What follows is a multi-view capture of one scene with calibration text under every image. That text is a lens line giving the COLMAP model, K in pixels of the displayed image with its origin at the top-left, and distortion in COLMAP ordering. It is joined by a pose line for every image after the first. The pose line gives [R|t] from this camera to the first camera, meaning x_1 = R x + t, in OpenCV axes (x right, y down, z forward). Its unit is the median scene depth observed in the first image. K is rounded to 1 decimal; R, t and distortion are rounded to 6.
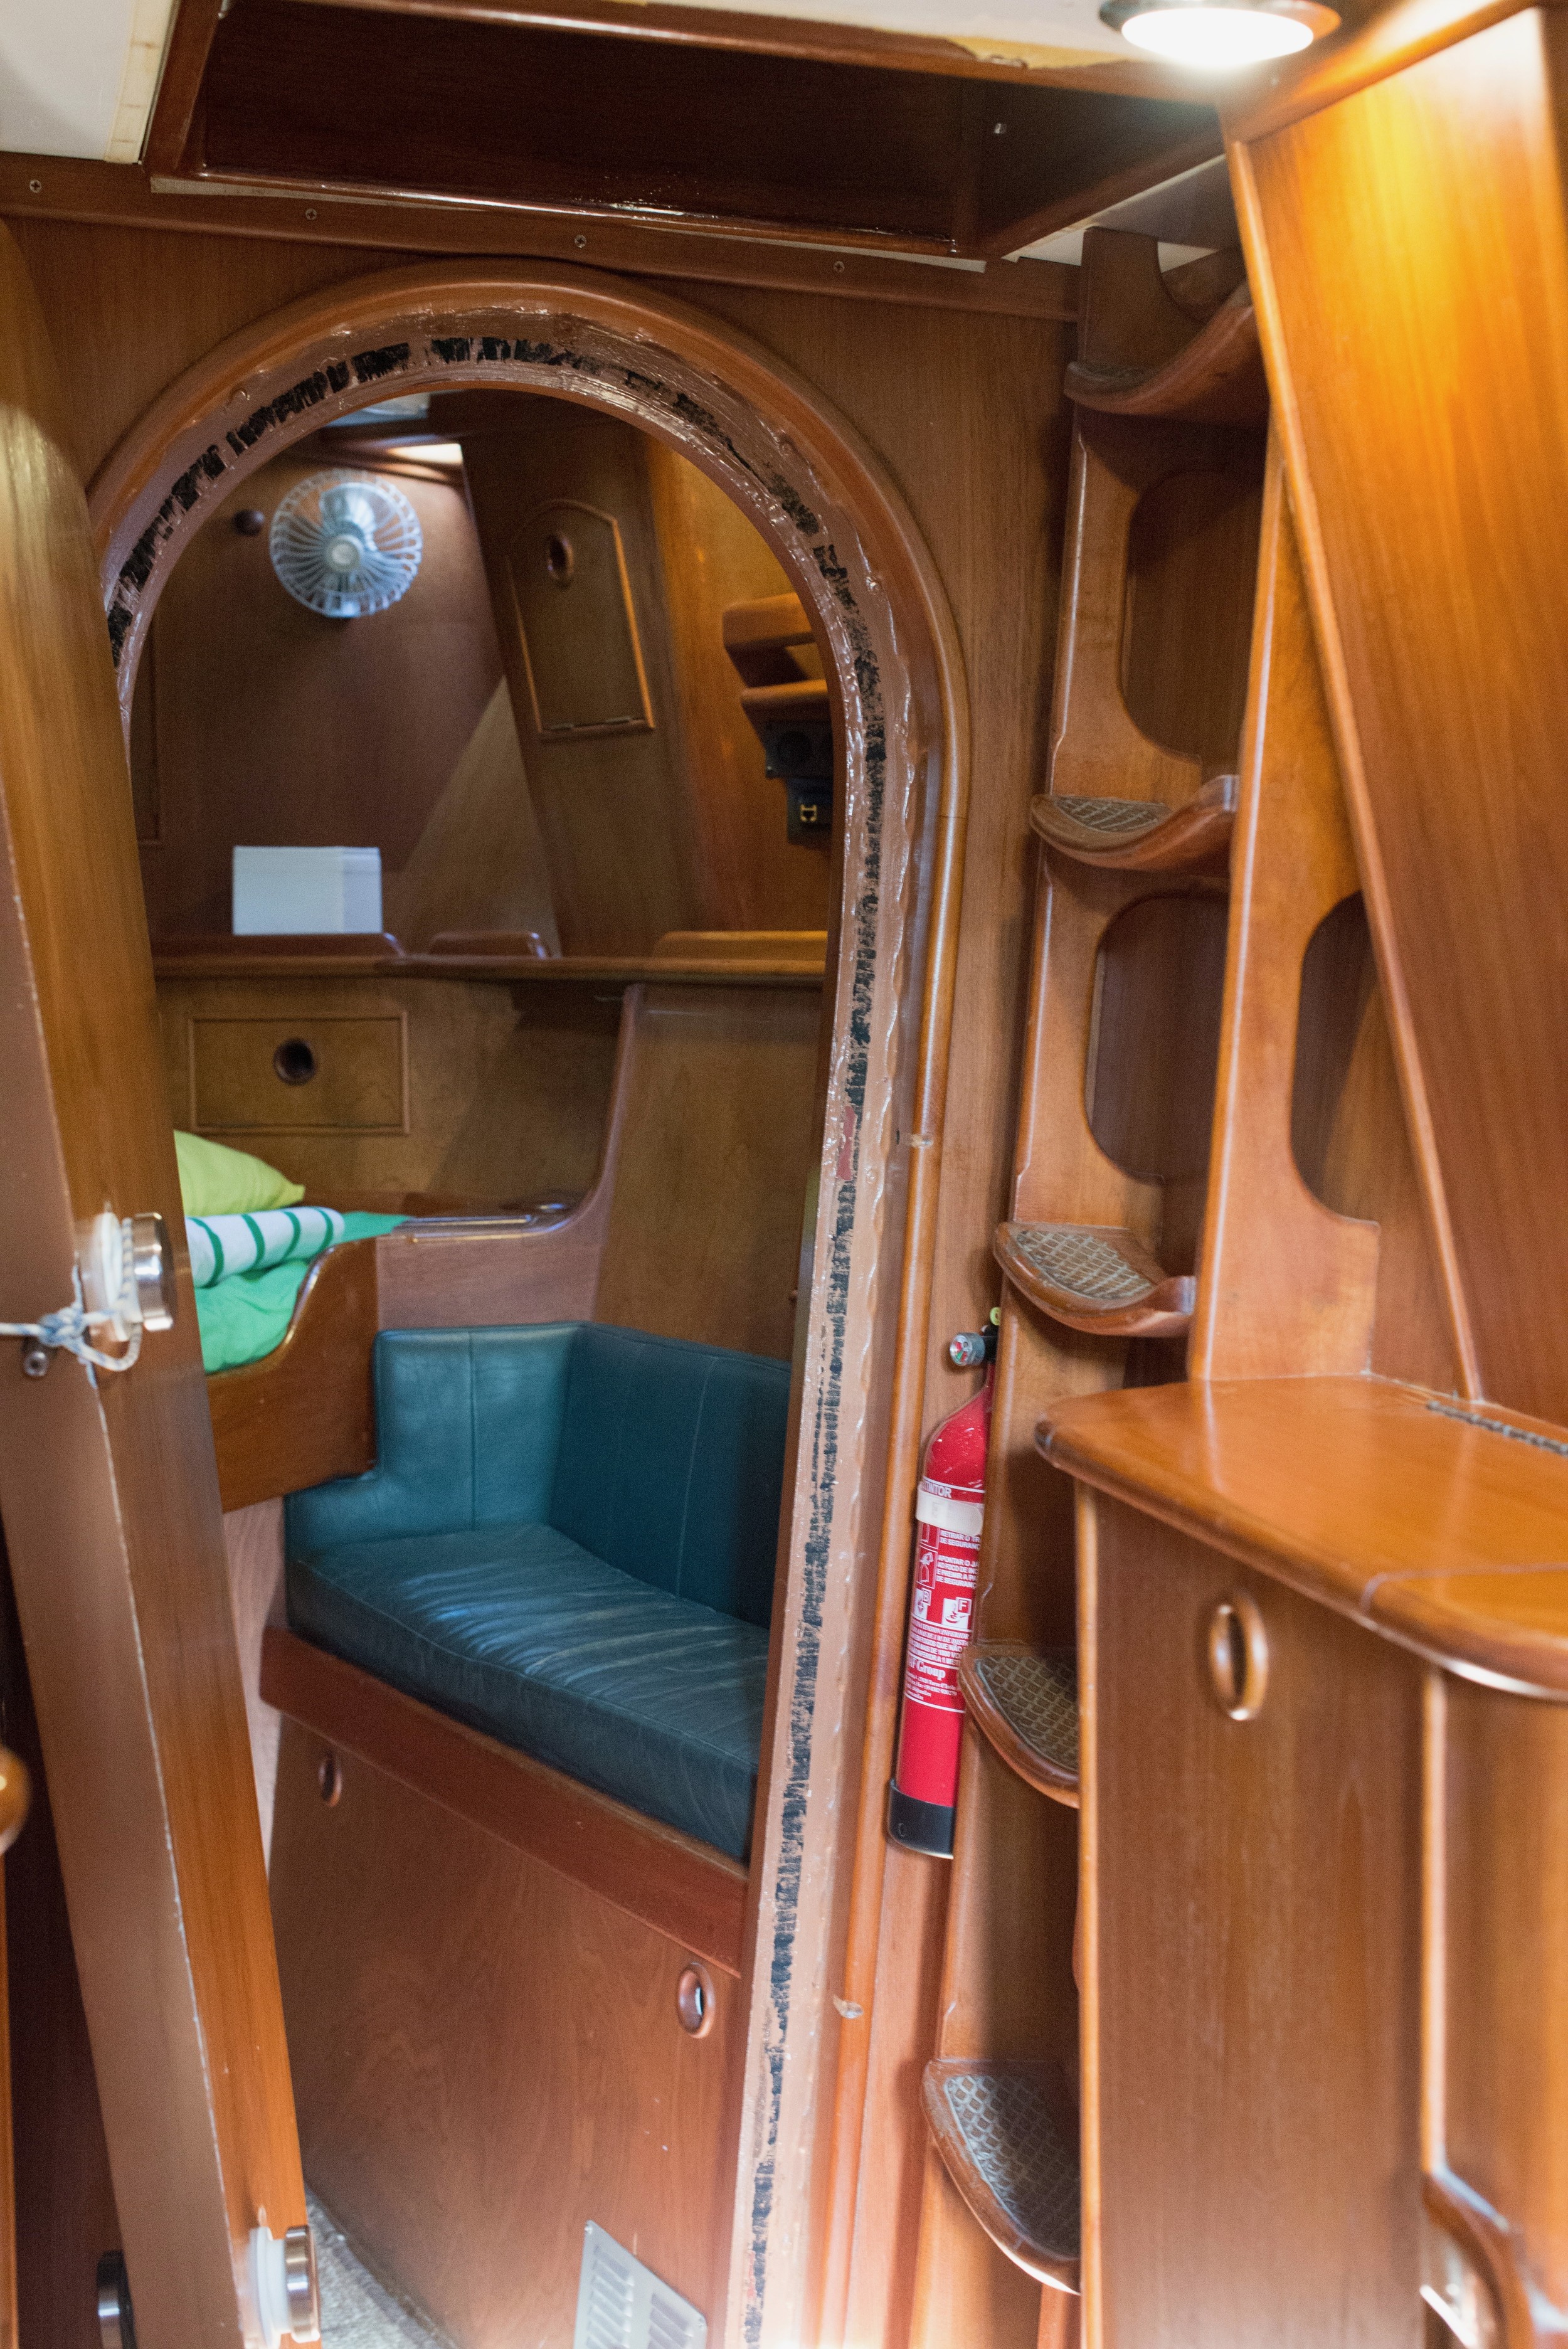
lens RADIAL K [[3412.2, 0, 780.7], [0, 3412.2, 1162.8], [0, 0, 1]] dist [0.008679, 0.000000]
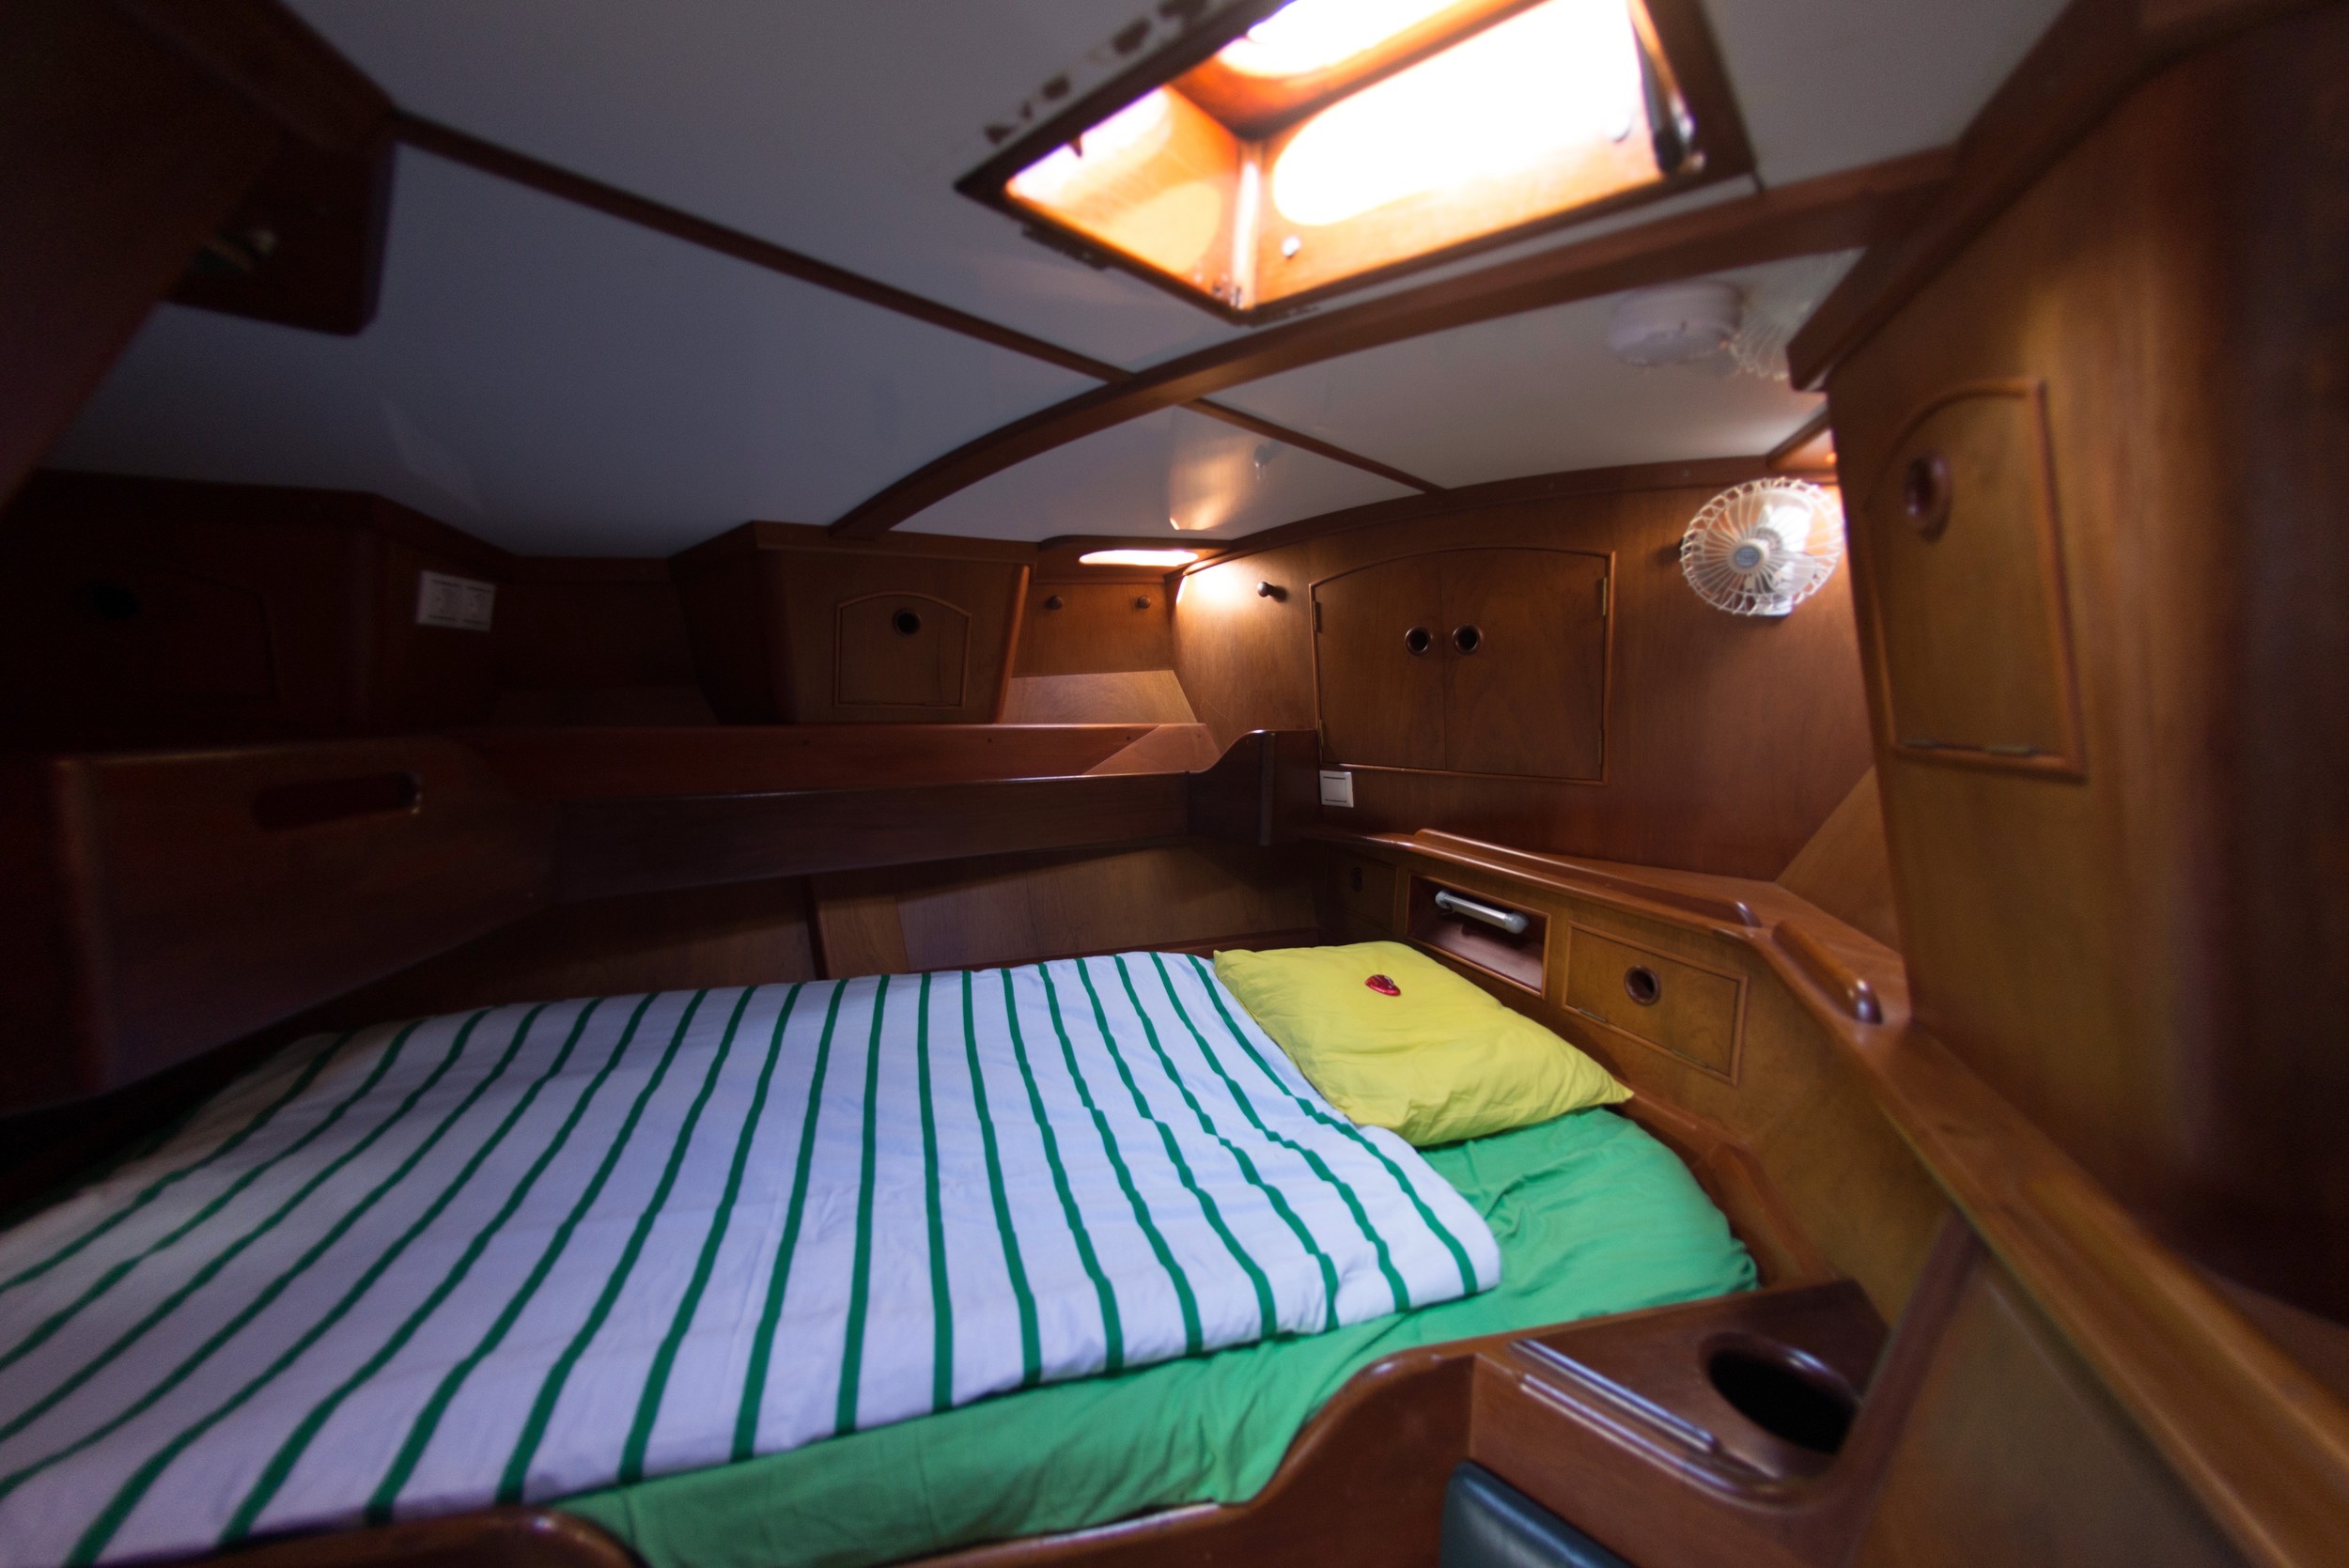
lens RADIAL K [[796.3, 0, 1163.8], [0, 796.3, 789.1], [0, 0, 1]] dist [0.001130, 0.000293]
pose [[0.566097, 0.108378, -0.817183, -0.017218], [-0.090123, 0.993514, 0.069332, -0.121699], [0.819397, 0.034399, 0.572193, 0.819337]]
